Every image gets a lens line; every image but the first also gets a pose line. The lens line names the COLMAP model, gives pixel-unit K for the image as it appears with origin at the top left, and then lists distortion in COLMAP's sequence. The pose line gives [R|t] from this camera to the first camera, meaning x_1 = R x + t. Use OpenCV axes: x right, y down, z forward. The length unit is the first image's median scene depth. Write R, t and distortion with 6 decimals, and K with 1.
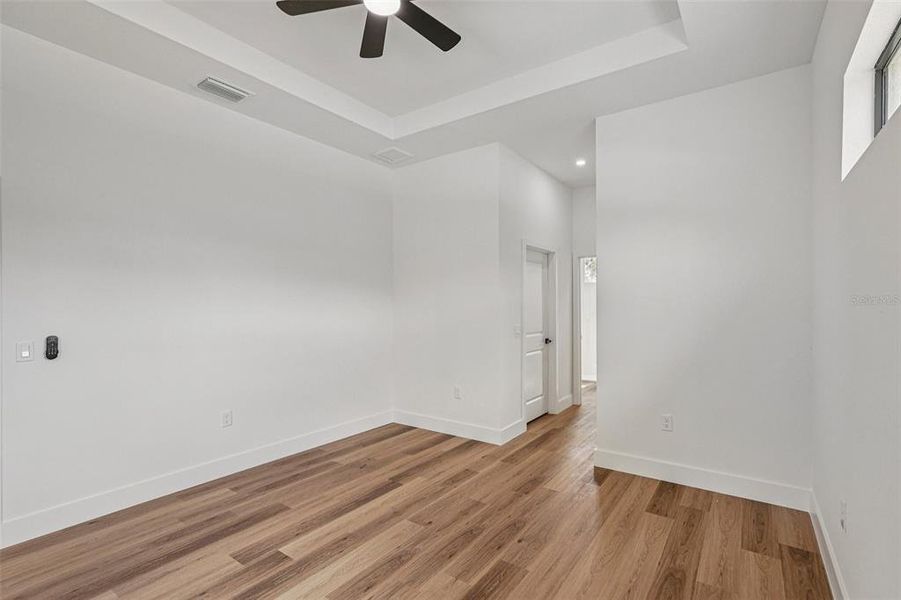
lens RADIAL K [[403.0, 0, 451.4], [0, 403.0, 303.8], [0, 0, 1]] dist [-0.000872, 0.000527]
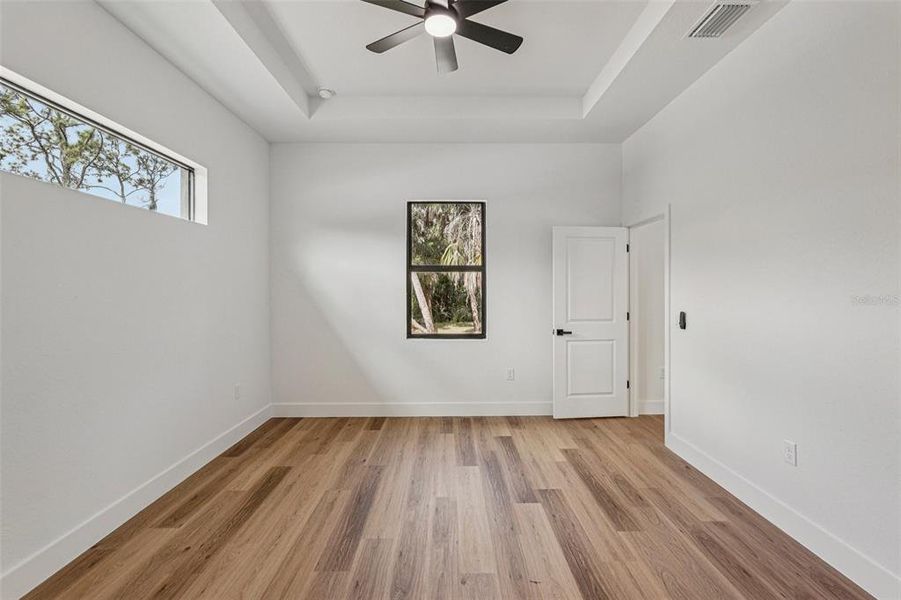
lens RADIAL K [[417.0, 0, 451.0], [0, 417.0, 294.5], [0, 0, 1]] dist [0.001262, 0.000447]
pose [[-0.802077, 0.011188, -0.597116, 0.399550], [0.011219, 0.999930, 0.003667, 0.015791], [0.597116, -0.003758, -0.802146, 1.546562]]
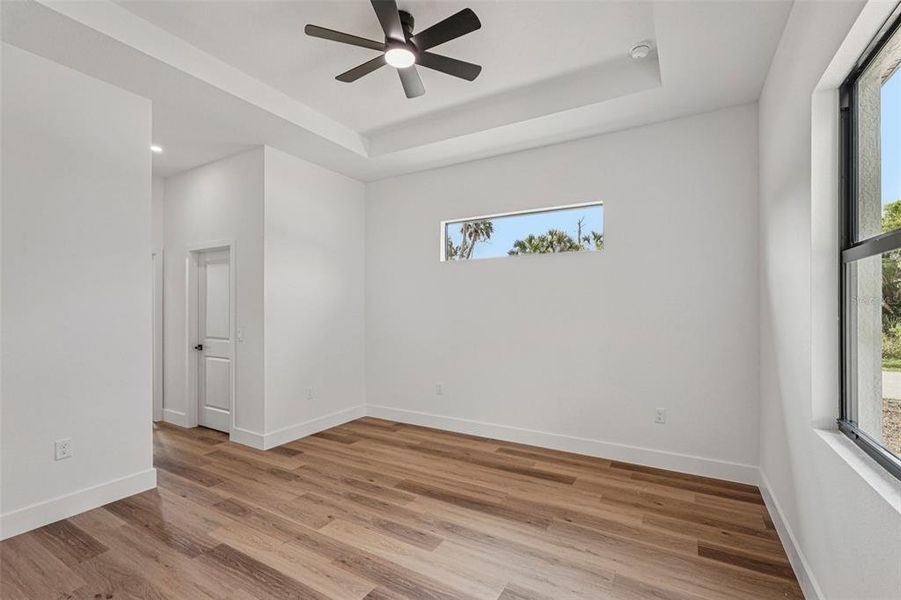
lens RADIAL K [[403.0, 0, 451.4], [0, 403.0, 303.8], [0, 0, 1]] dist [-0.000872, 0.000527]
pose [[-0.084180, 0.017110, 0.996304, -1.092018], [-0.002807, 0.999845, -0.017408, 0.008639], [-0.996447, -0.004262, -0.084118, 0.752175]]
